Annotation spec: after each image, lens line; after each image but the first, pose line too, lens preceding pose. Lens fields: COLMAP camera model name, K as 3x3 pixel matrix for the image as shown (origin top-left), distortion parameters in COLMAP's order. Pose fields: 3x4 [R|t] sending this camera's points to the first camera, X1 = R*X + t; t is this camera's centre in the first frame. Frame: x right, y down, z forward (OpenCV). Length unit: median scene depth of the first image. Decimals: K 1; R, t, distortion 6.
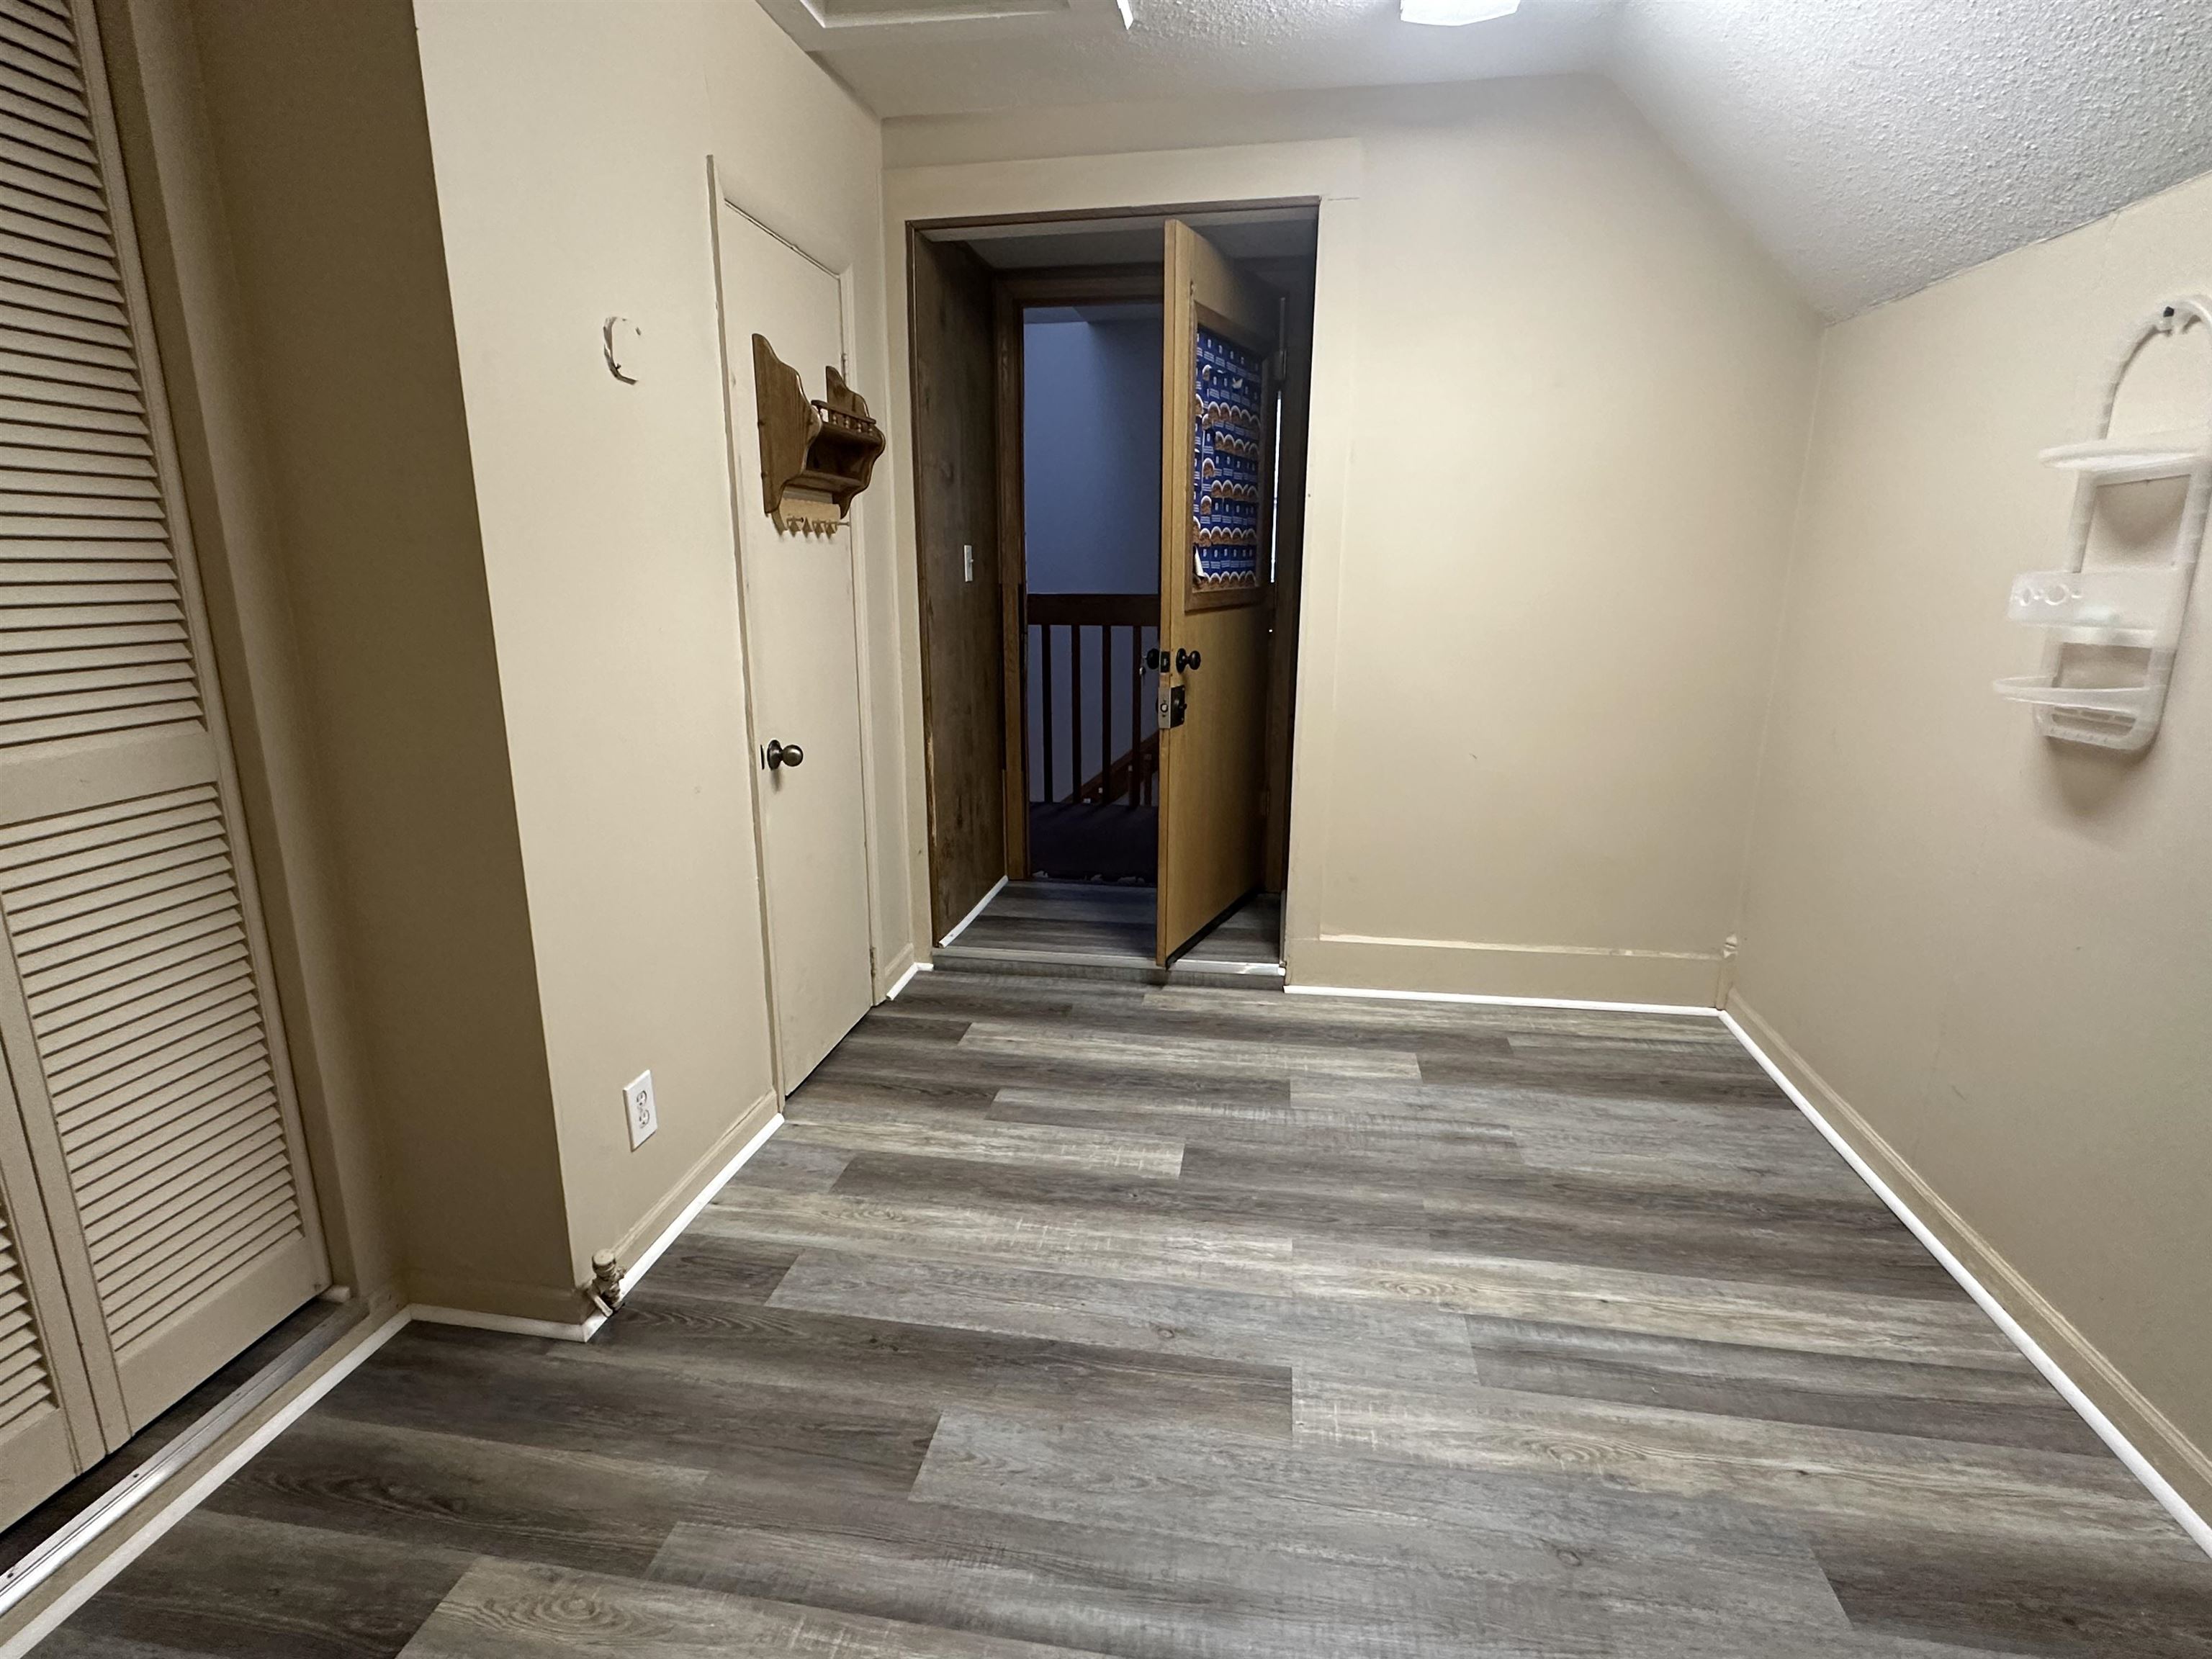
lens RADIAL K [[1092.0, 0, 1106.0], [0, 1092.0, 829.5], [0, 0, 1]] dist [-0.001017, -0.000348]
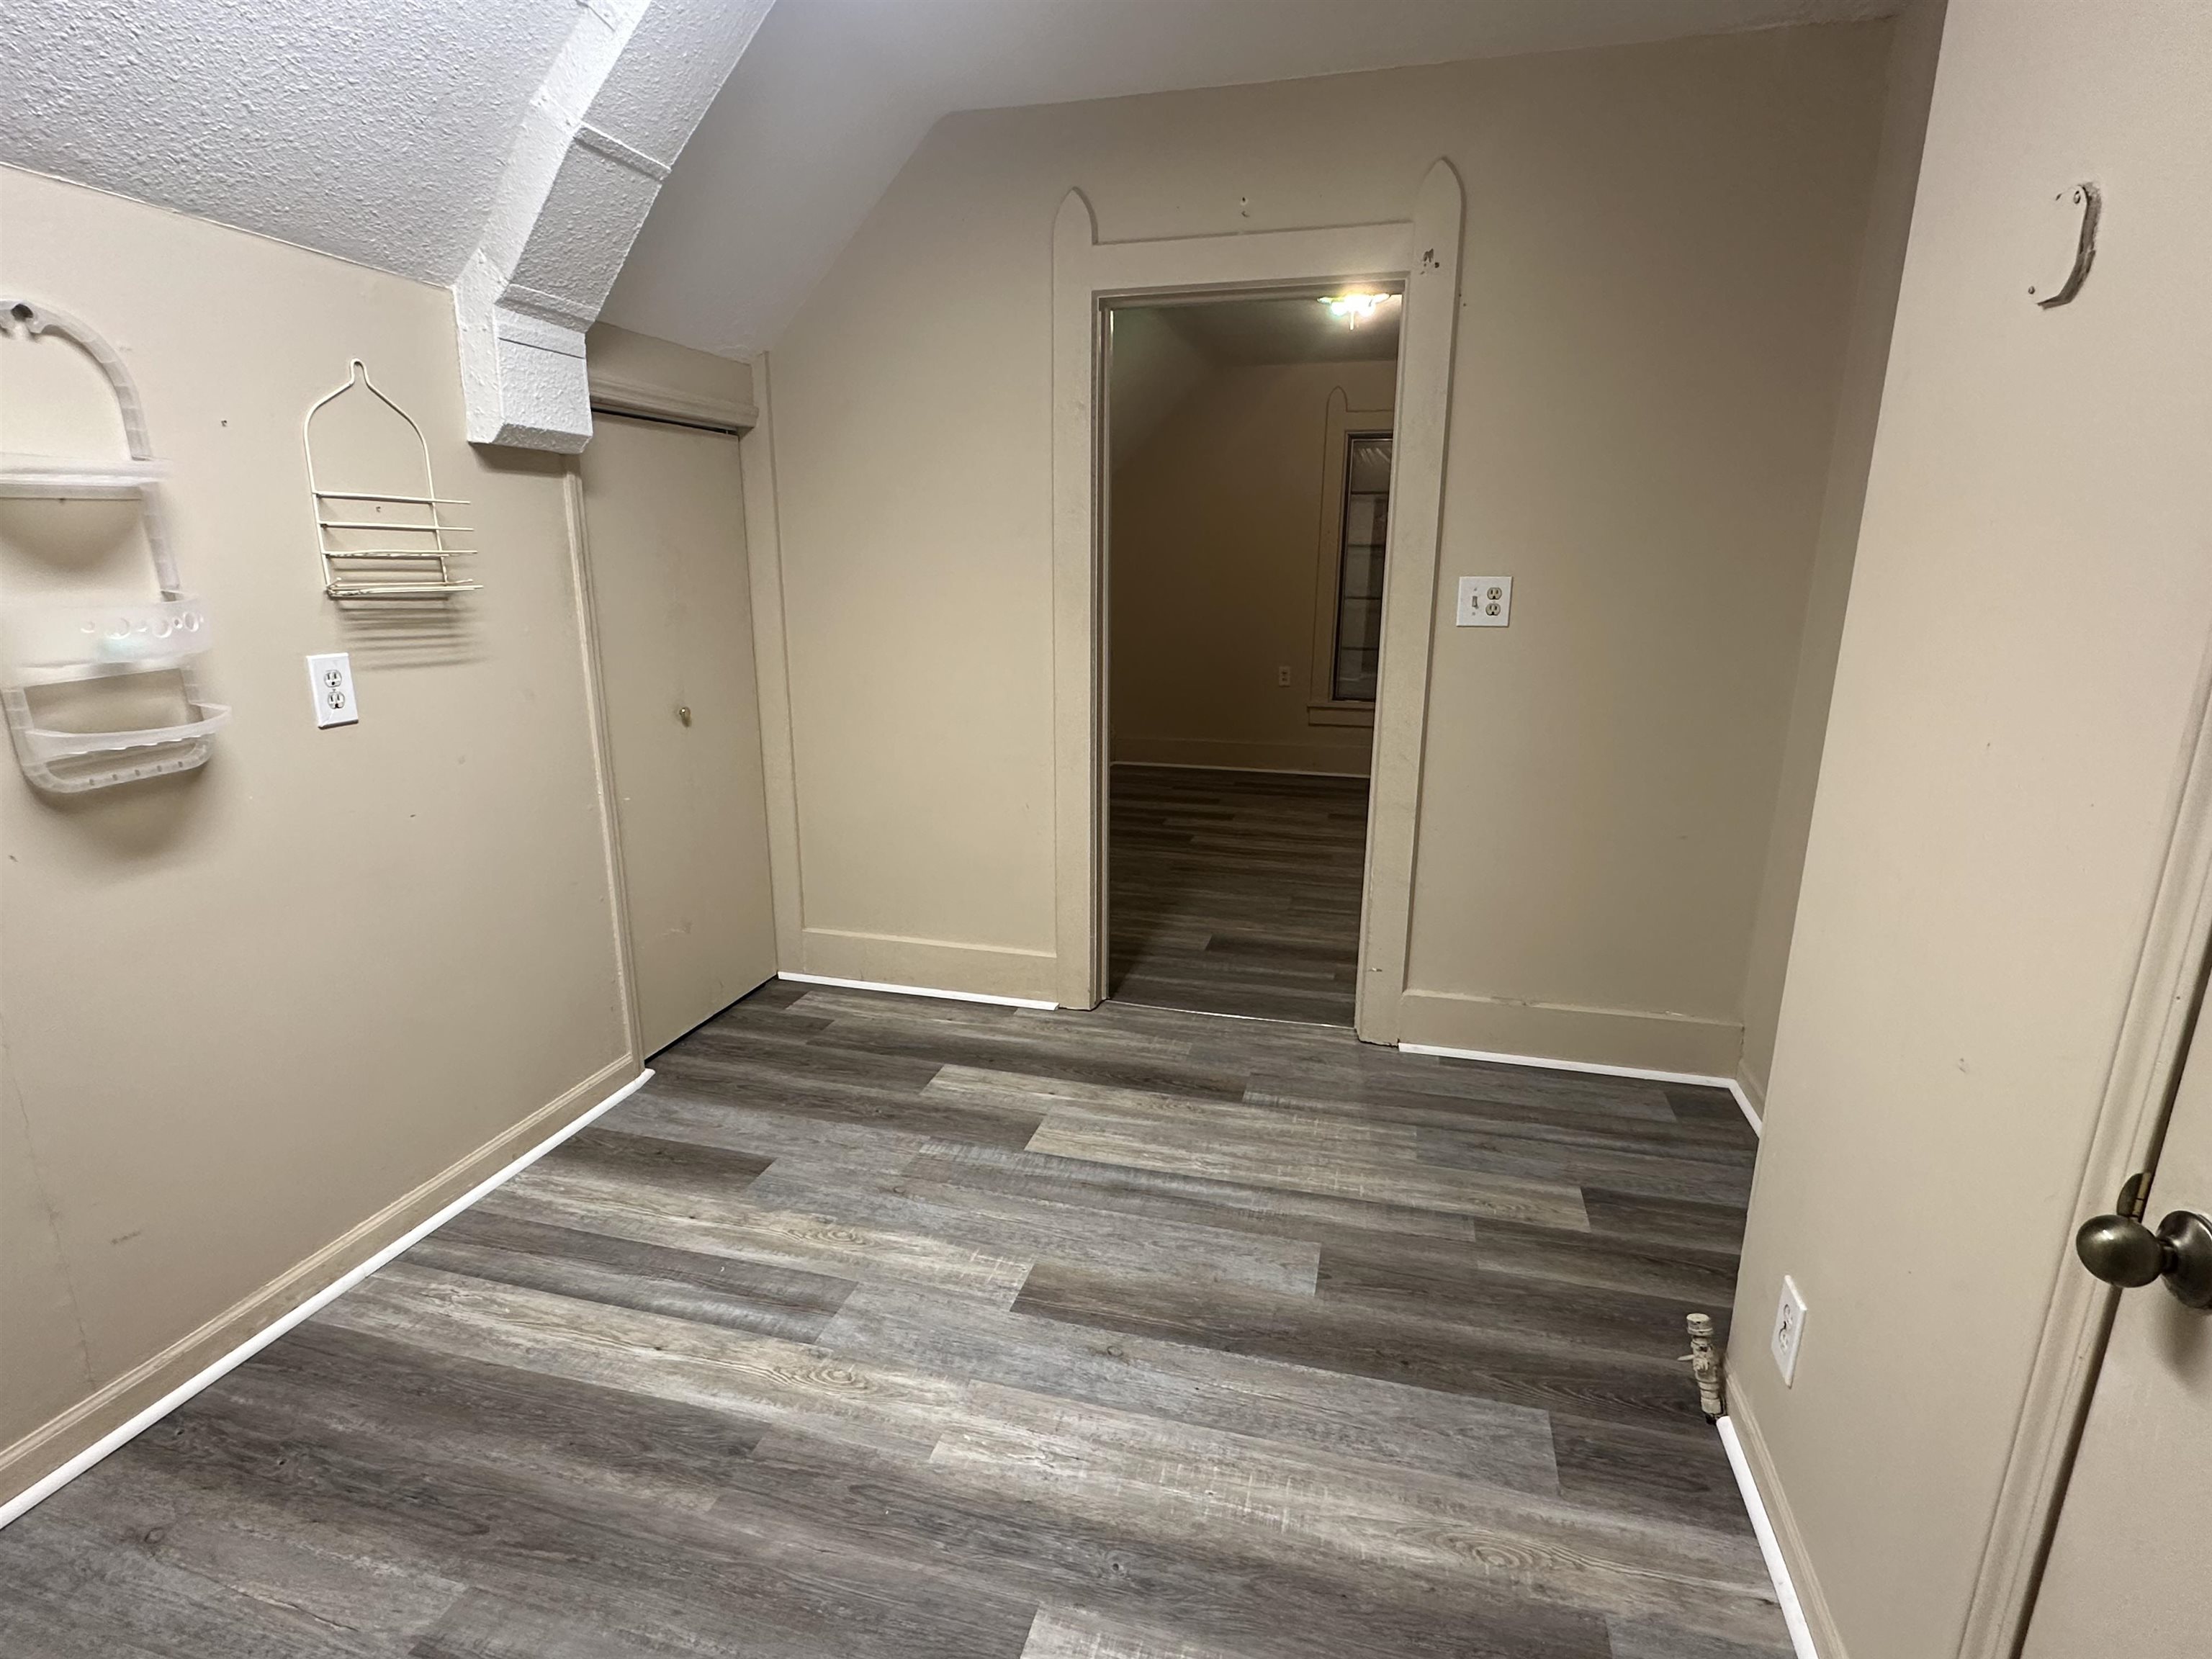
lens RADIAL K [[1092.0, 0, 1106.0], [0, 1092.0, 829.5], [0, 0, 1]] dist [-0.001017, -0.000348]
pose [[-0.994318, -0.032964, 0.101215, -0.022233], [0.018749, 0.881742, 0.471360, -0.422113], [-0.104784, 0.470579, -0.876114, 1.581142]]
